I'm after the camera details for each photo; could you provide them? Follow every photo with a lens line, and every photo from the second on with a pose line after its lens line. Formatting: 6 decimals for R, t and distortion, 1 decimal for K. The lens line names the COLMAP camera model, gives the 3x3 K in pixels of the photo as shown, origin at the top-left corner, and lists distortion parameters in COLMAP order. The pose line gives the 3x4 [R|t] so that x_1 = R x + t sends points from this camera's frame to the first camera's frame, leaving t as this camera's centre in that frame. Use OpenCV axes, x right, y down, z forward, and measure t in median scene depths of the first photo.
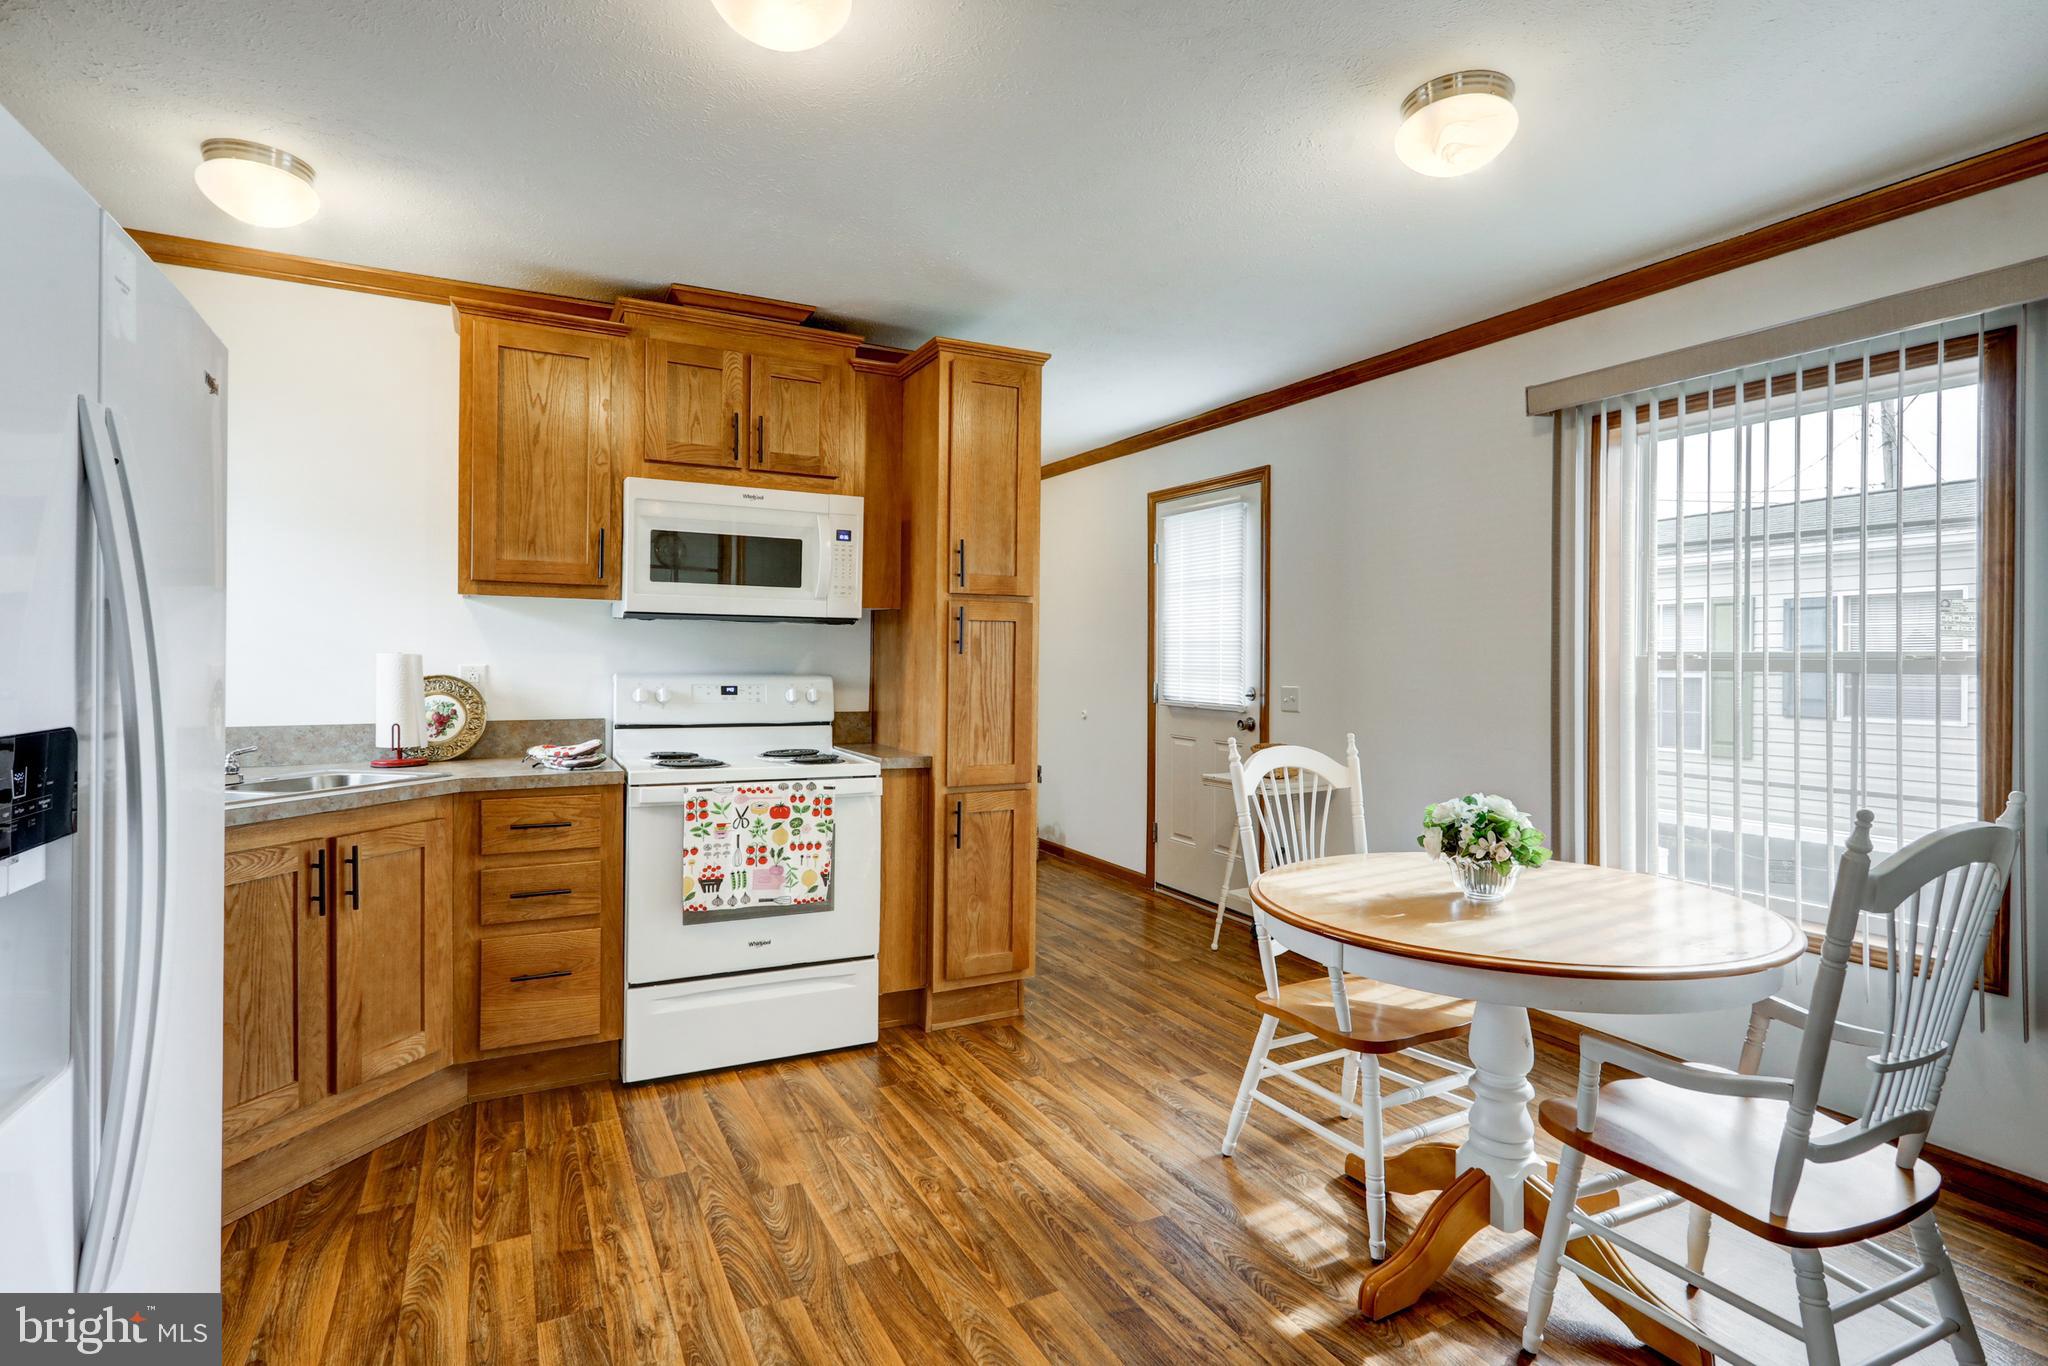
lens RADIAL K [[983.1, 0, 1029.7], [0, 983.1, 654.4], [0, 0, 1]] dist [-0.003945, 0.003696]
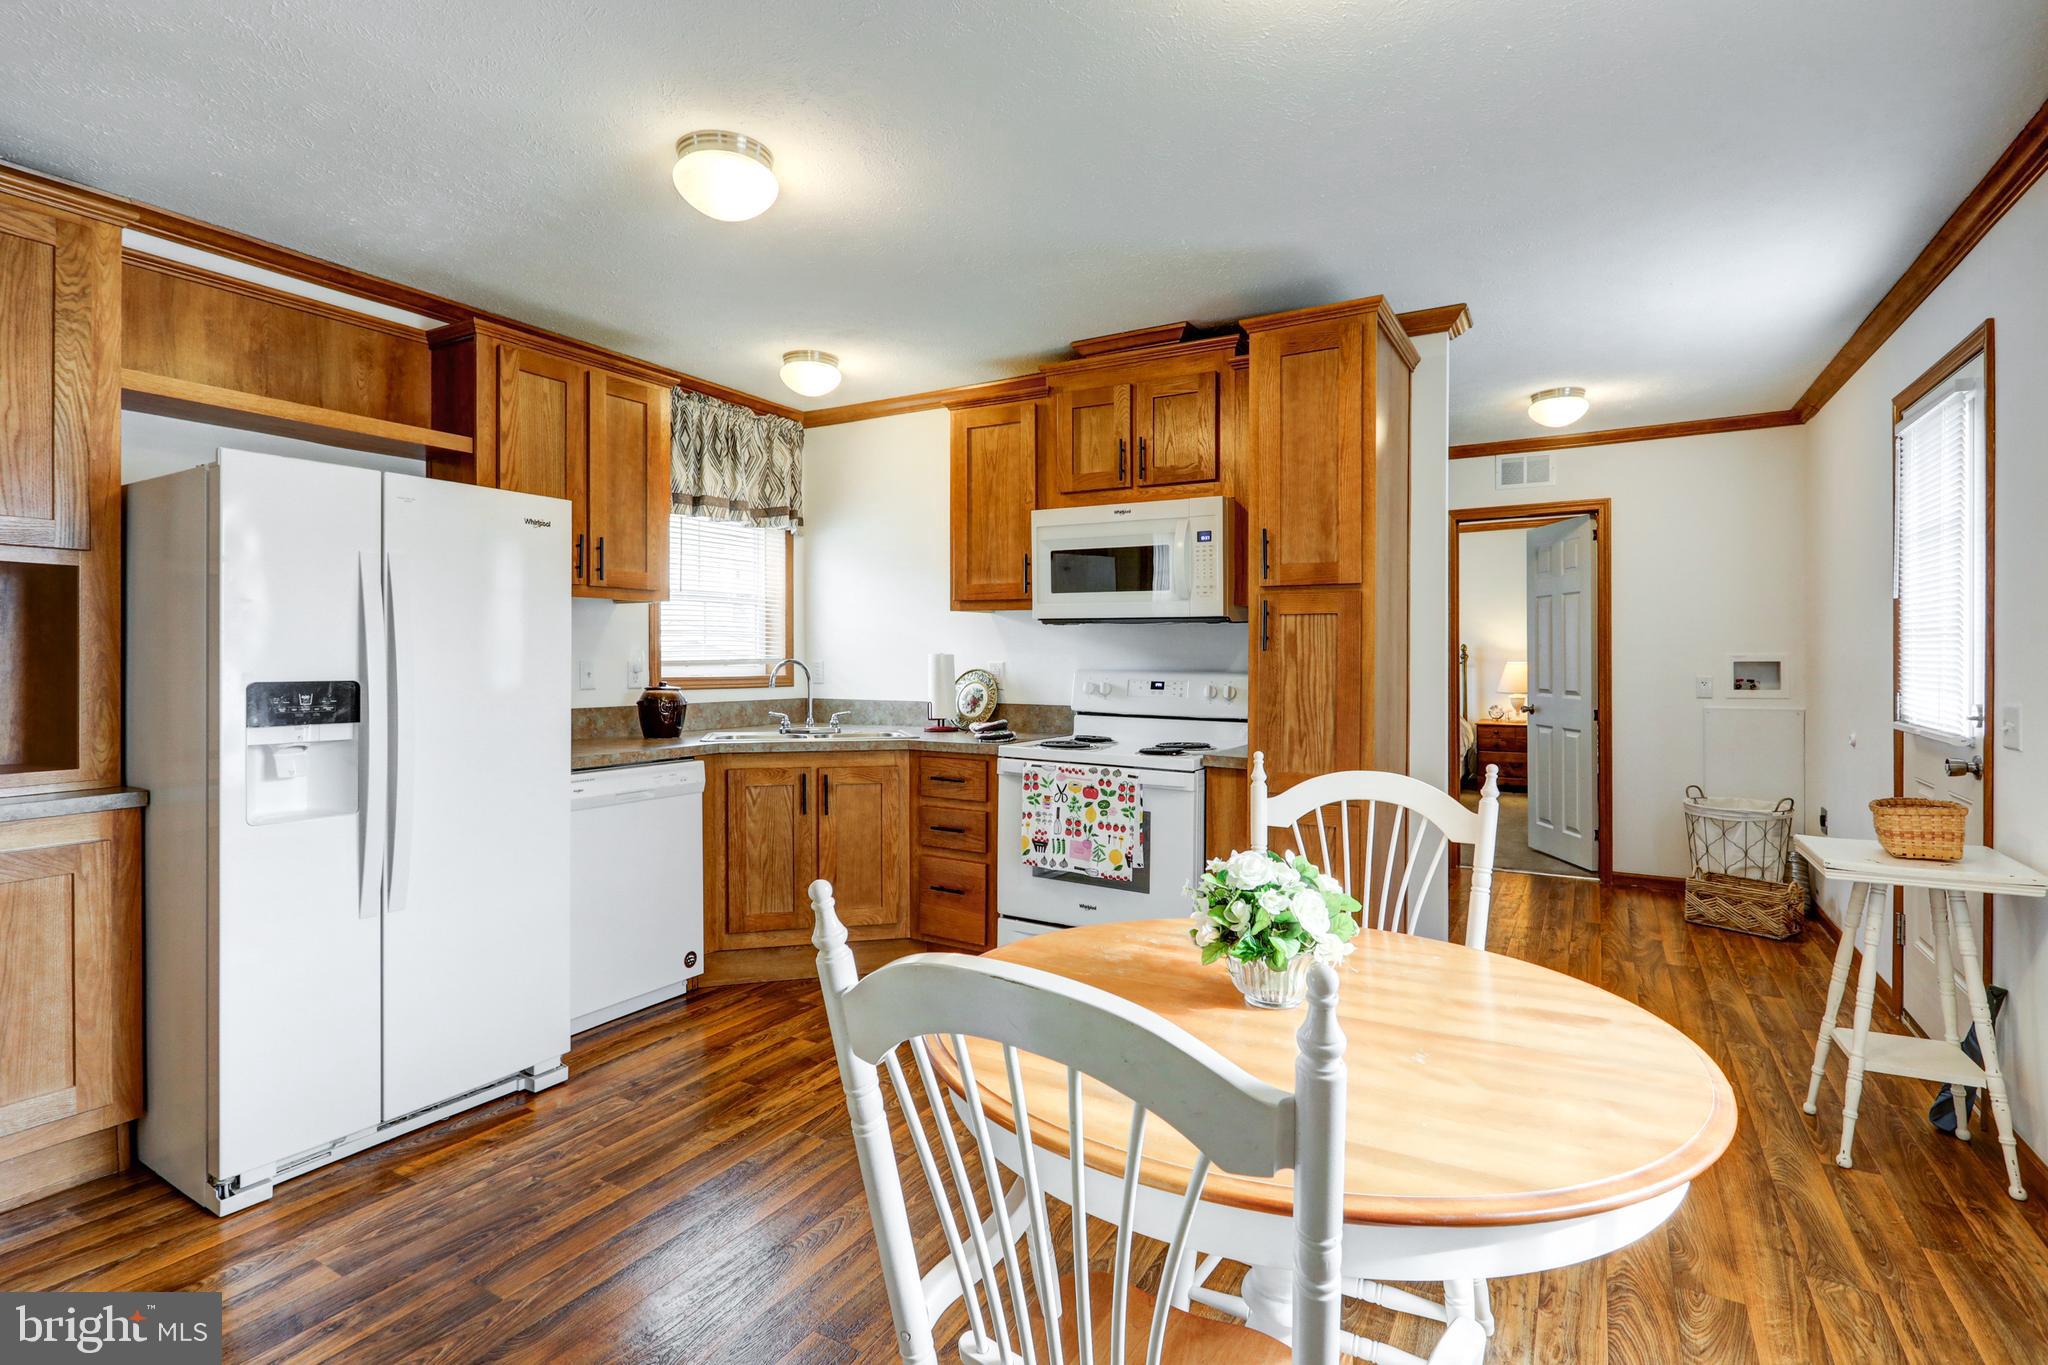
lens RADIAL K [[983.1, 0, 1043.9], [0, 983.1, 656.6], [0, 0, 1]] dist [-0.003945, 0.003696]
pose [[0.541593, -0.003201, -0.840635, 0.647867], [0.003065, 0.999994, -0.001833, 0.006531], [0.840635, -0.001584, 0.541599, 0.339131]]
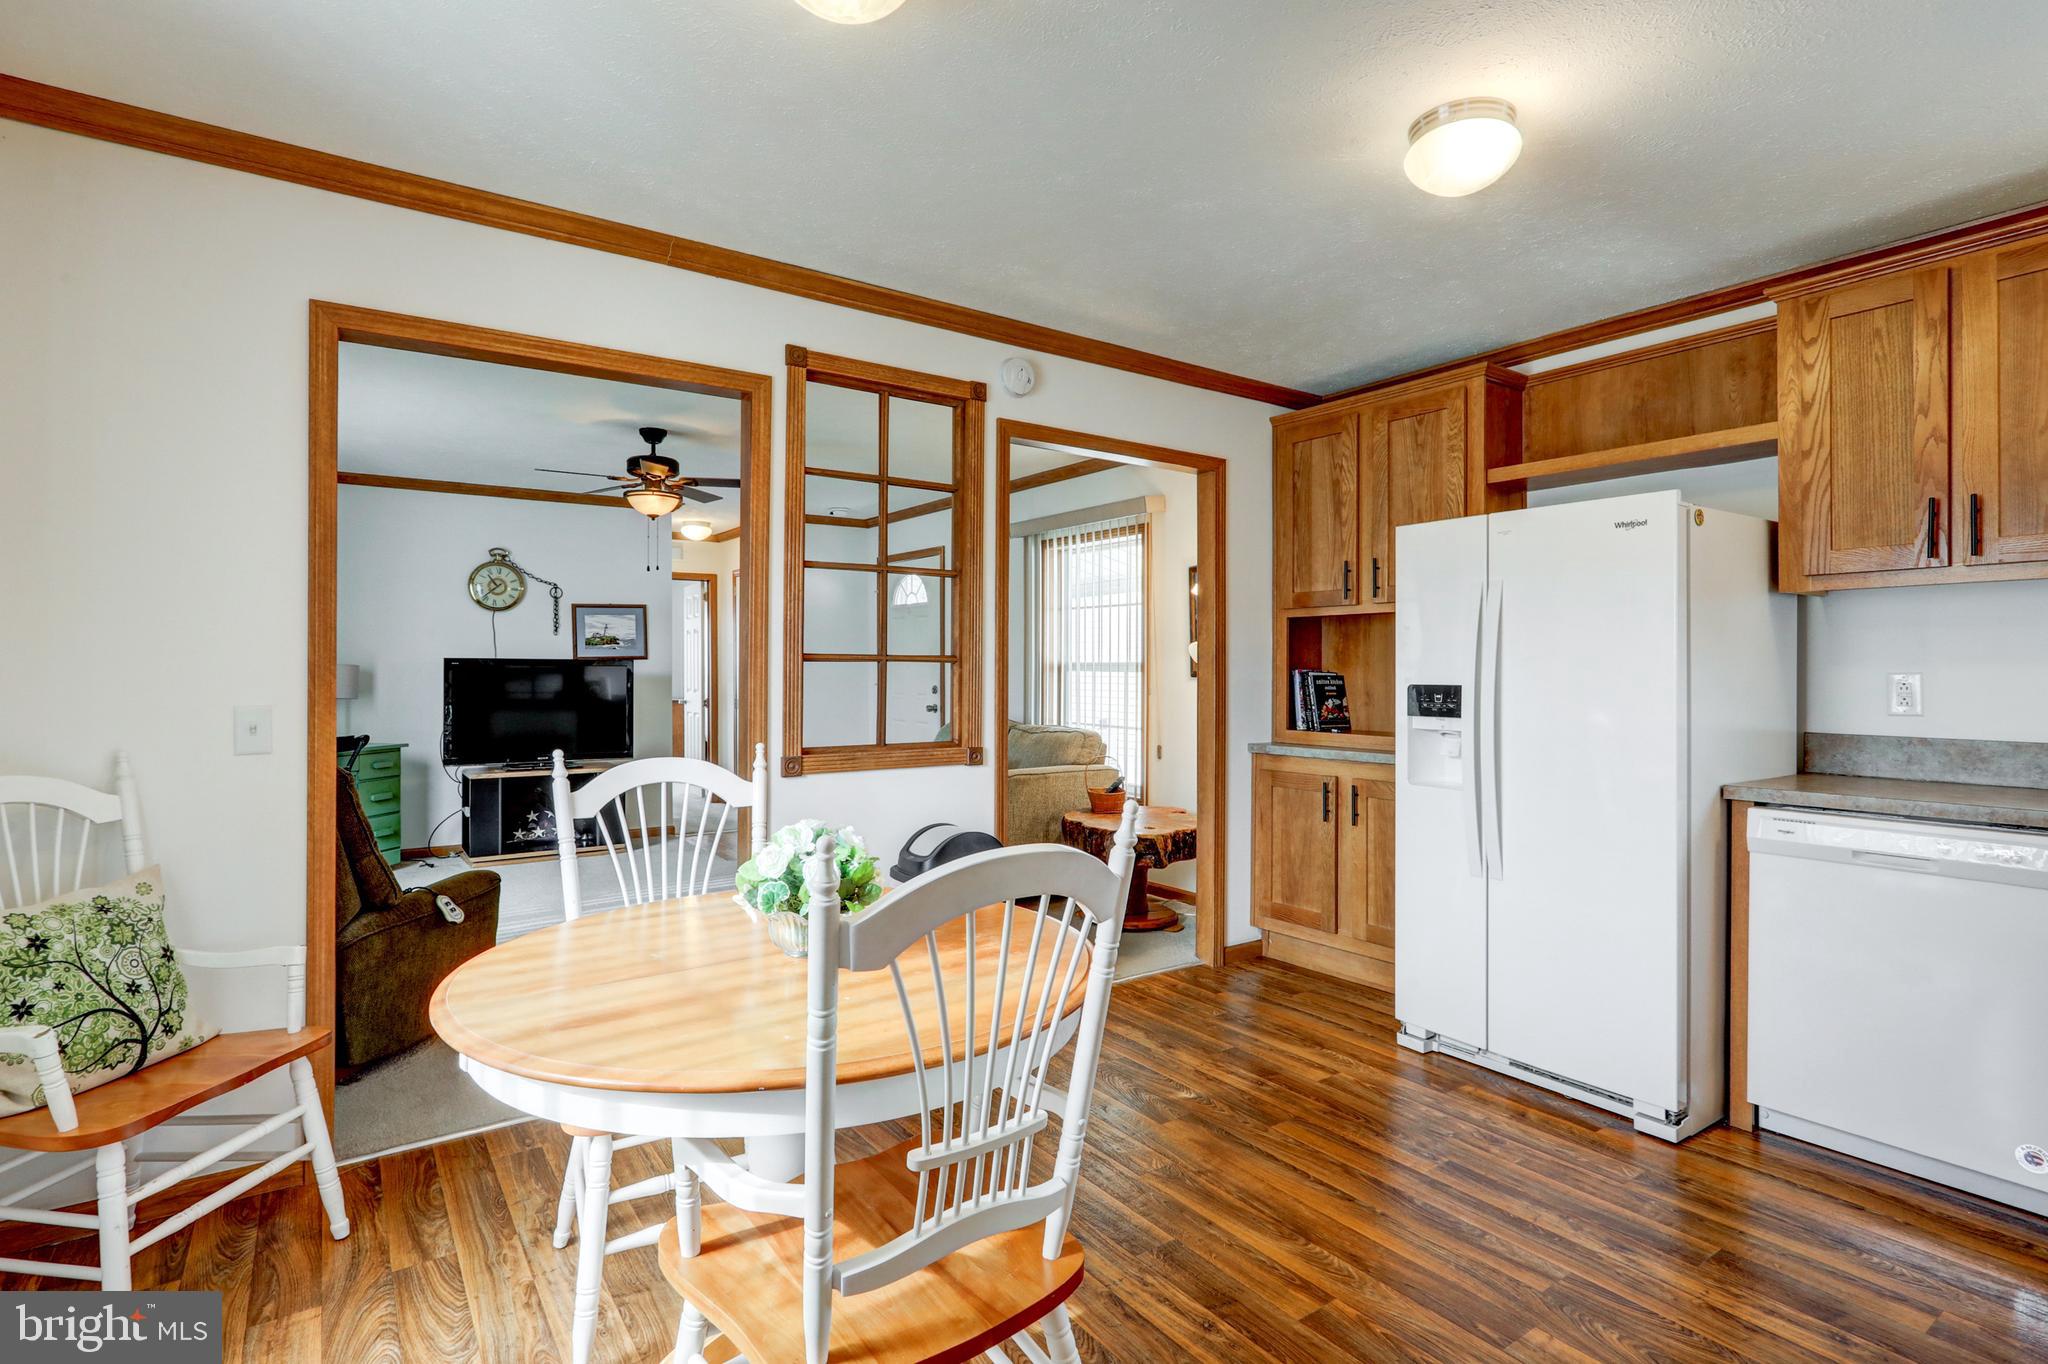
lens RADIAL K [[983.1, 0, 1018.1], [0, 983.1, 673.0], [0, 0, 1]] dist [-0.003945, 0.003696]
pose [[-0.991263, -0.009351, -0.131565, 0.276274], [-0.008726, 0.999948, -0.005325, 0.019507], [0.131608, -0.004131, -0.991293, 1.211547]]
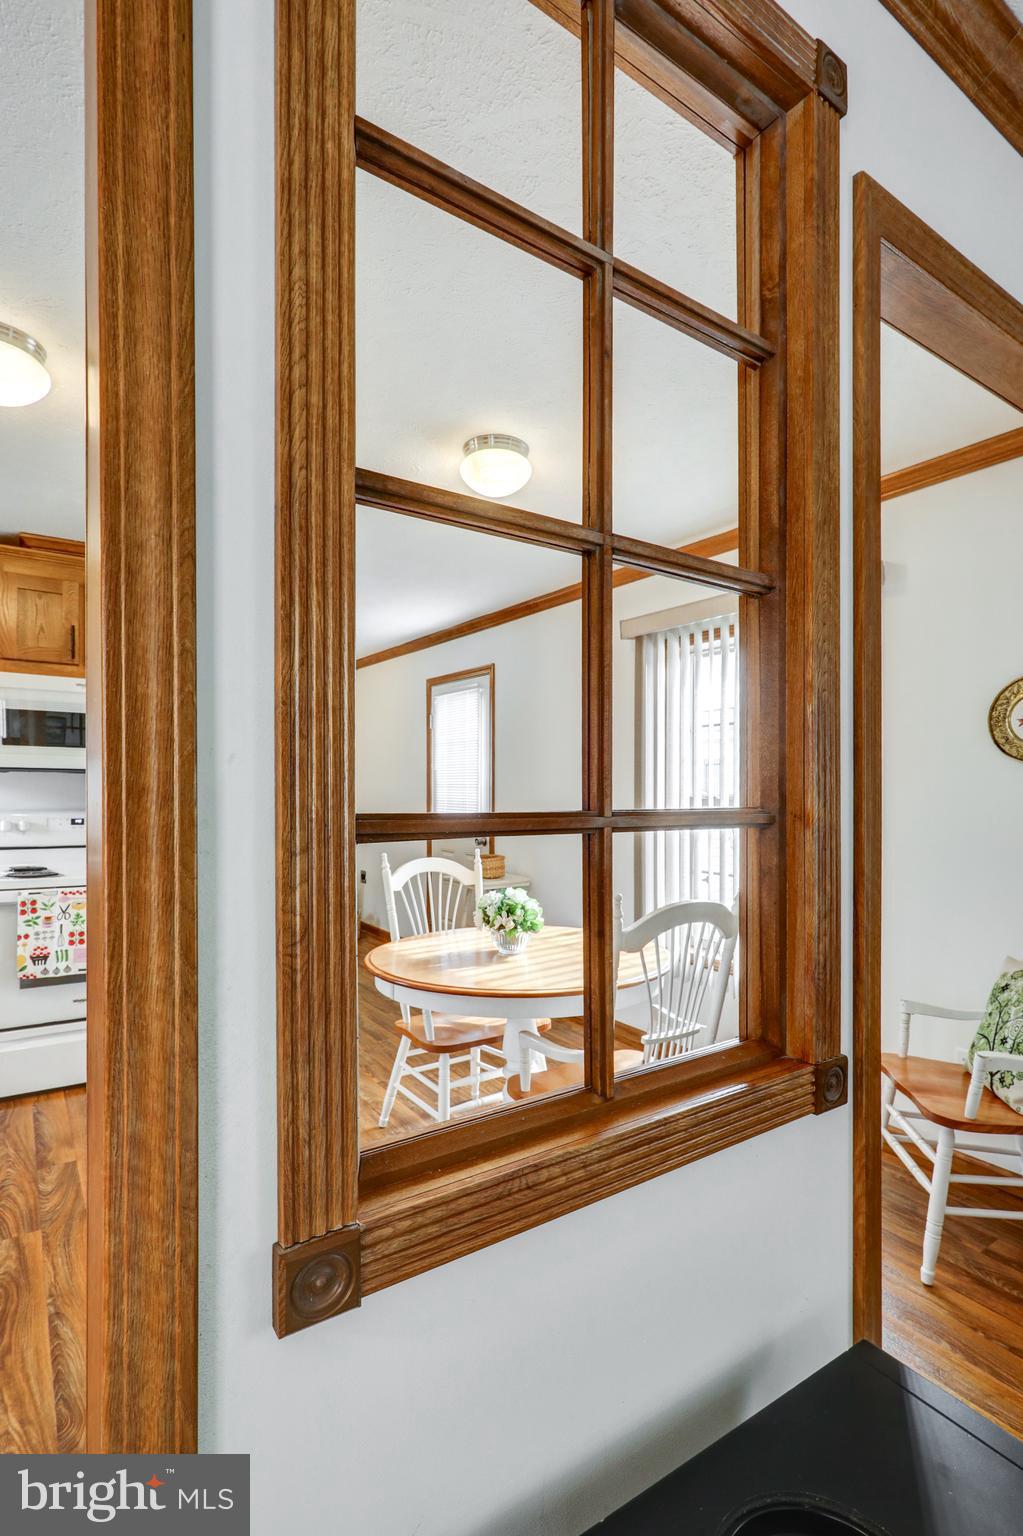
lens RADIAL K [[737.3, 0, 513.1], [0, 737.3, 787.7], [0, 0, 1]] dist [-0.003945, 0.003696]
pose [[0.994280, -0.001782, 0.106791, 0.230671], [0.001611, 0.999997, 0.001688, -0.014509], [-0.106794, -0.001507, 0.994280, -0.125231]]
